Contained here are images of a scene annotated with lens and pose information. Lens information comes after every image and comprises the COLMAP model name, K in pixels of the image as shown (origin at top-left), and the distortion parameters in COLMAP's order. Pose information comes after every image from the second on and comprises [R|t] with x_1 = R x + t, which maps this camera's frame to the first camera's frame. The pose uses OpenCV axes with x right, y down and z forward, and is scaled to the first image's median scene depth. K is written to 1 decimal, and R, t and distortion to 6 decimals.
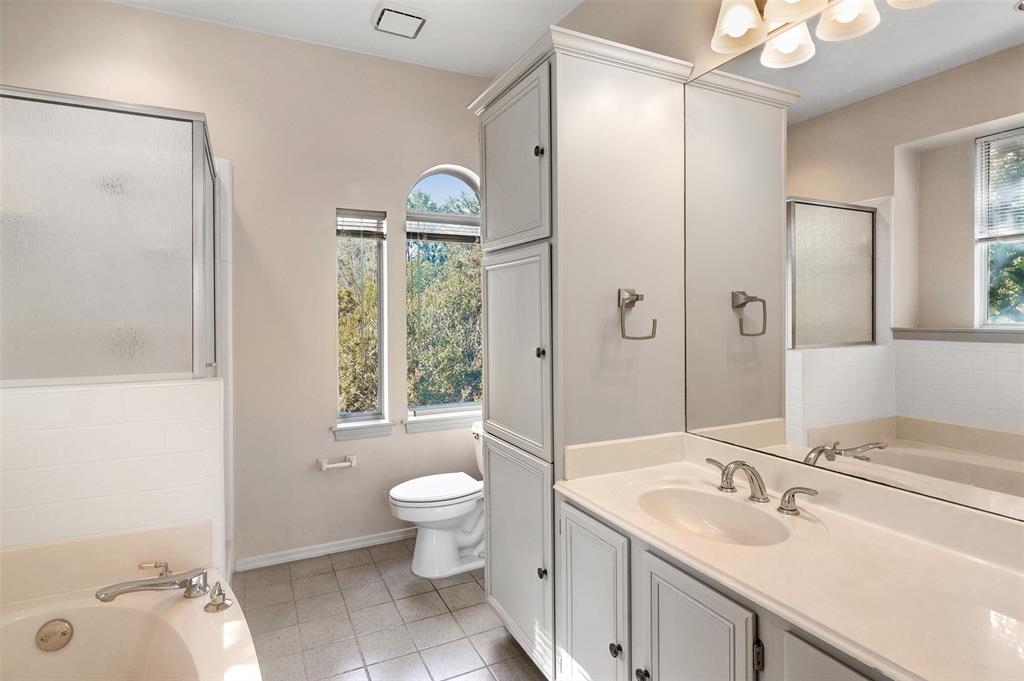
lens RADIAL K [[545.3, 0, 513.3], [0, 545.3, 320.5], [0, 0, 1]] dist [-0.001539, -0.000167]
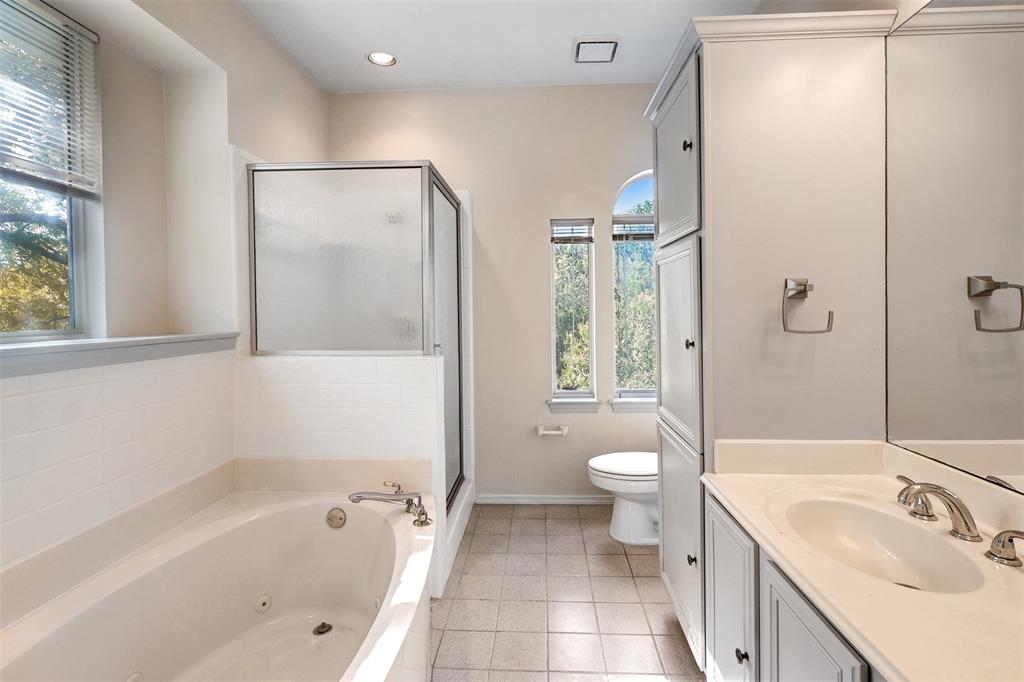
lens RADIAL K [[475.8, 0, 511.3], [0, 475.8, 319.1], [0, 0, 1]] dist [-0.002246, 0.000754]
pose [[0.872110, 0.006316, -0.489269, 0.156969], [-0.000035, 0.999917, 0.012846, 0.000508], [0.489310, -0.011185, 0.872038, 0.052541]]
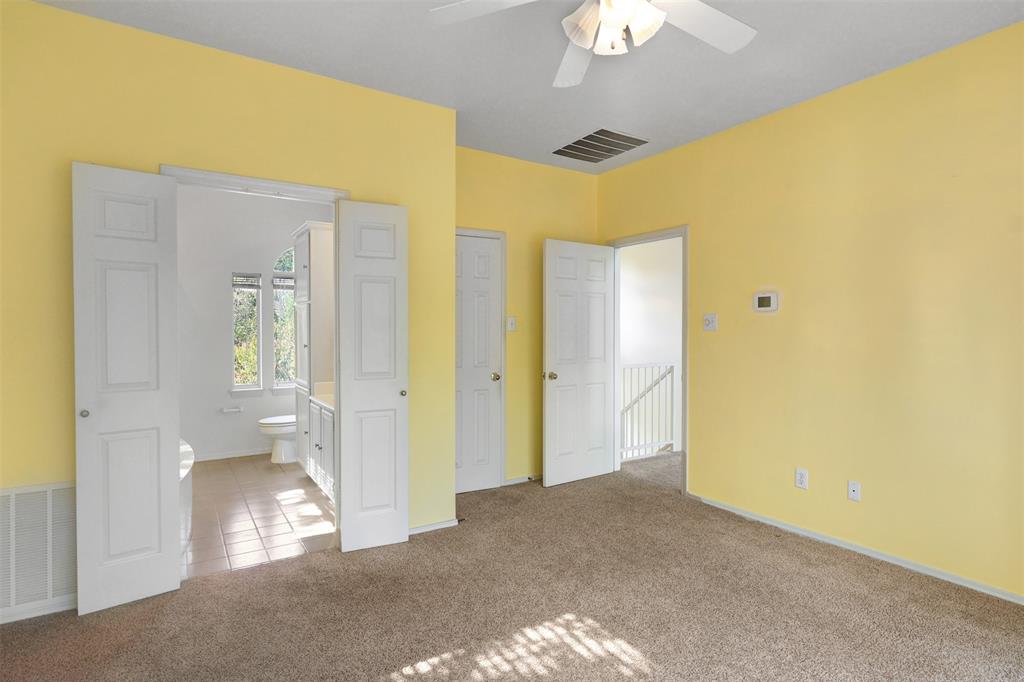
lens RADIAL K [[543.1, 0, 512.0], [0, 543.1, 341.0], [0, 0, 1]] dist [-0.112675, -0.000093]
pose [[0.991844, 0.010272, 0.127047, 0.556061], [-0.011221, 0.999914, 0.006761, 0.007957], [-0.126967, -0.008131, 0.991874, -1.279795]]
